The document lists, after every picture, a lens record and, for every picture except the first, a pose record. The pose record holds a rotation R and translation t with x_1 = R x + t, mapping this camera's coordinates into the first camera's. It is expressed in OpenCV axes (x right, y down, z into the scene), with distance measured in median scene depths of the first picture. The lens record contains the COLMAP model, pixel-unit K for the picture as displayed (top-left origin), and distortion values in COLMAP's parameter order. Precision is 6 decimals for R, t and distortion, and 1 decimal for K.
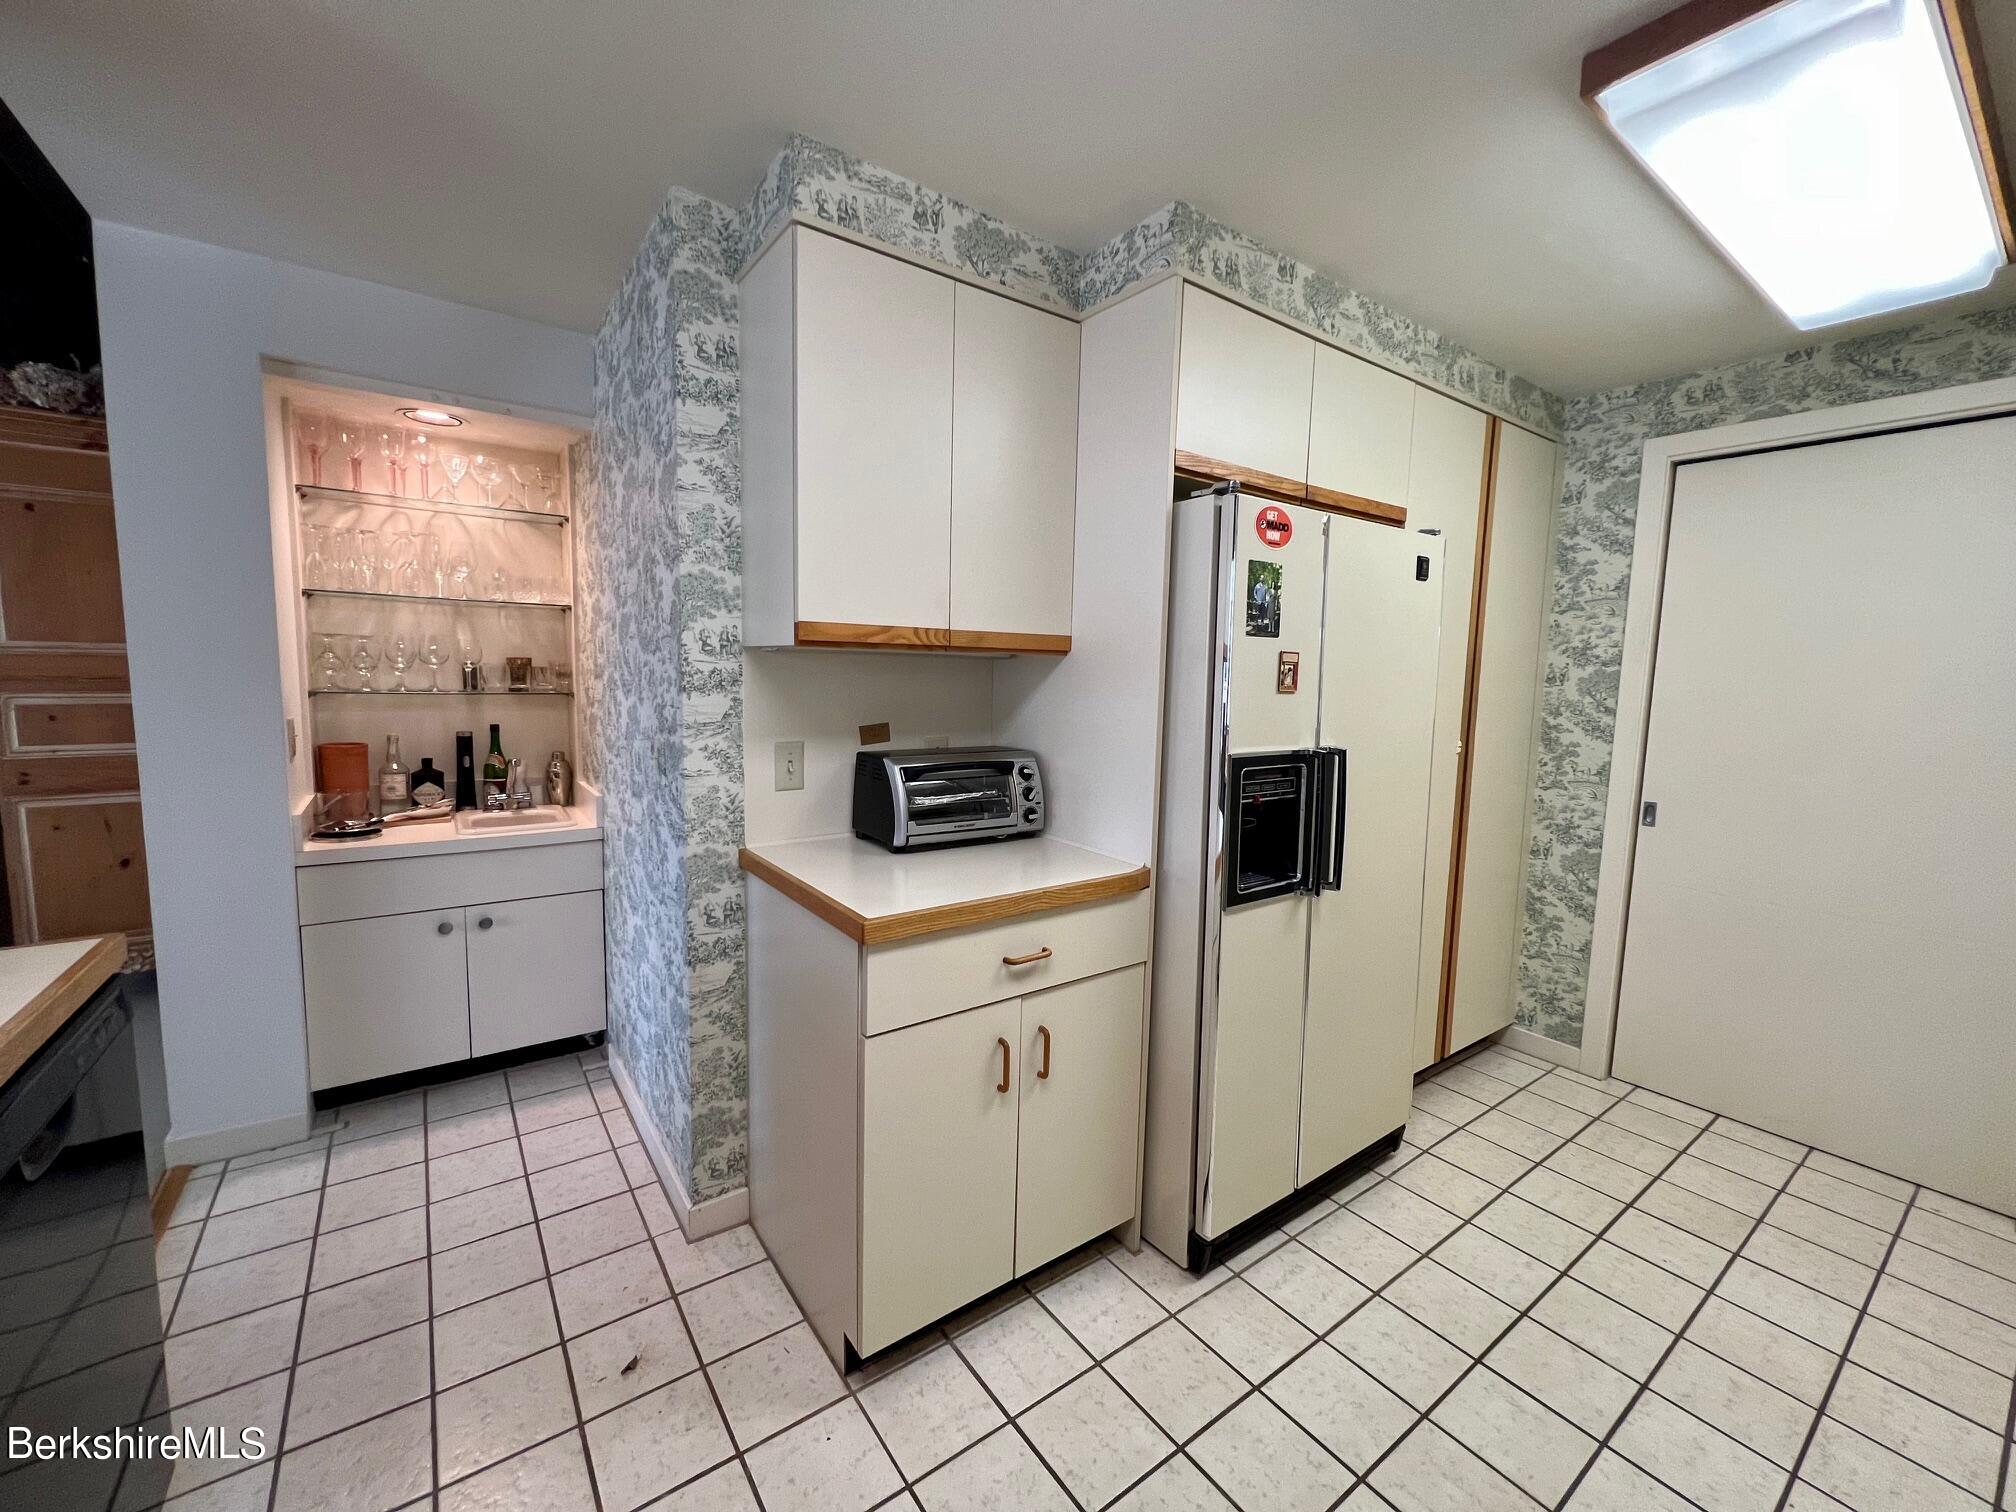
lens RADIAL K [[803.9, 0, 1007.2], [0, 803.9, 752.2], [0, 0, 1]] dist [0.001110, 0.000788]
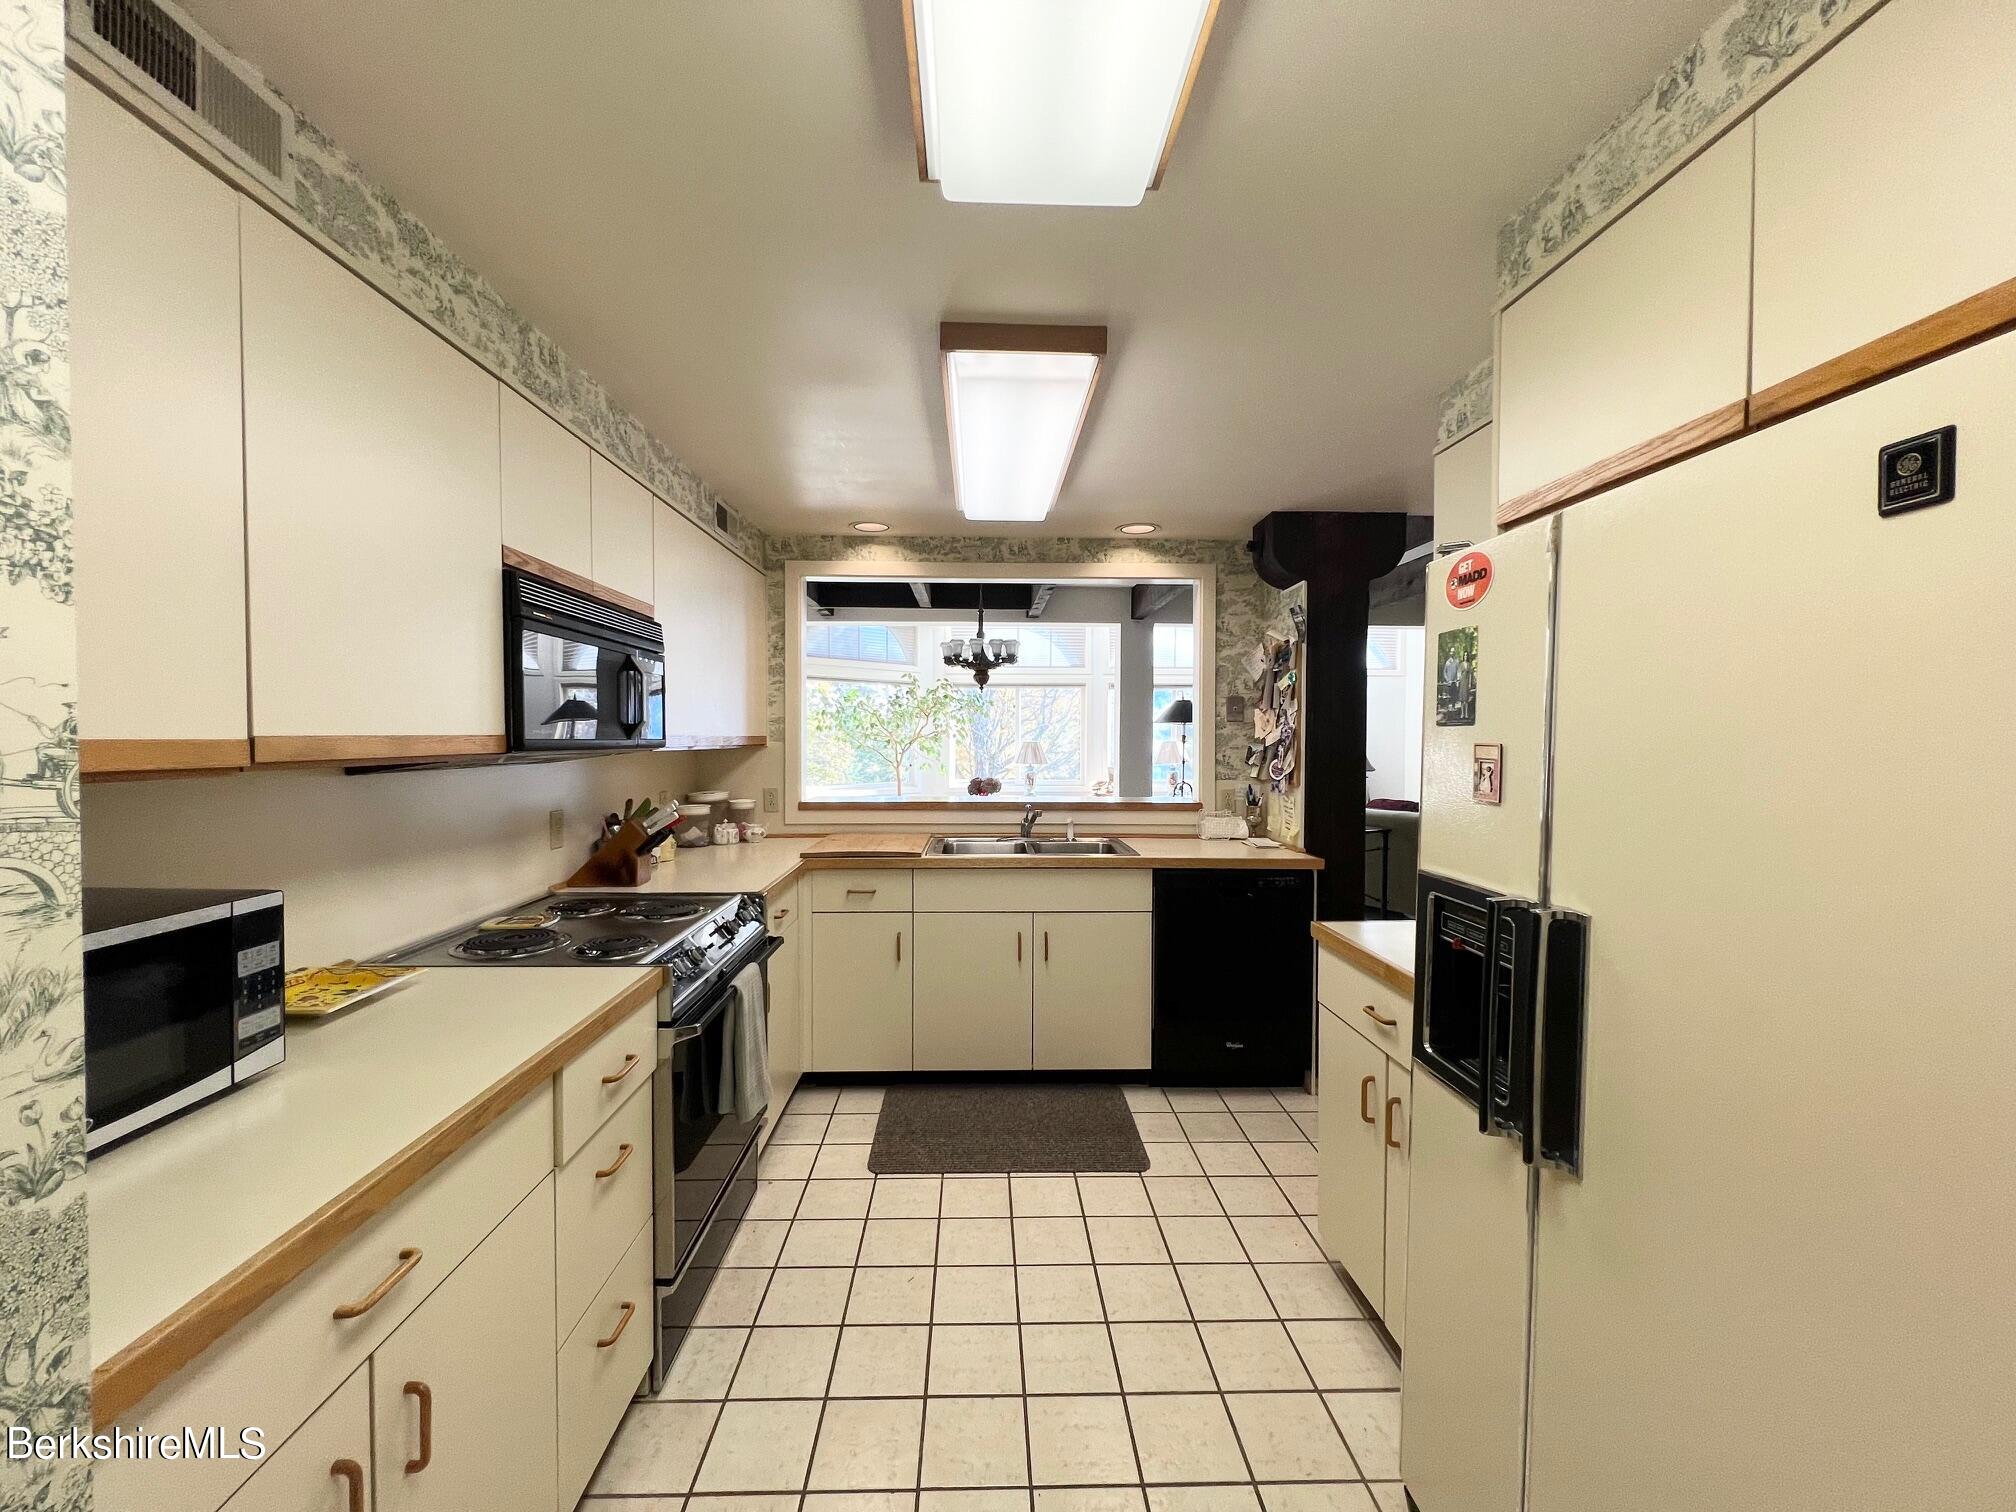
lens RADIAL K [[803.9, 0, 1005.1], [0, 803.9, 757.1], [0, 0, 1]] dist [0.001110, 0.000788]
pose [[-0.563205, -0.000518, -0.826317, 1.196216], [-0.104107, 0.992076, 0.070336, -0.124207], [0.819733, 0.125639, -0.558796, 1.086189]]
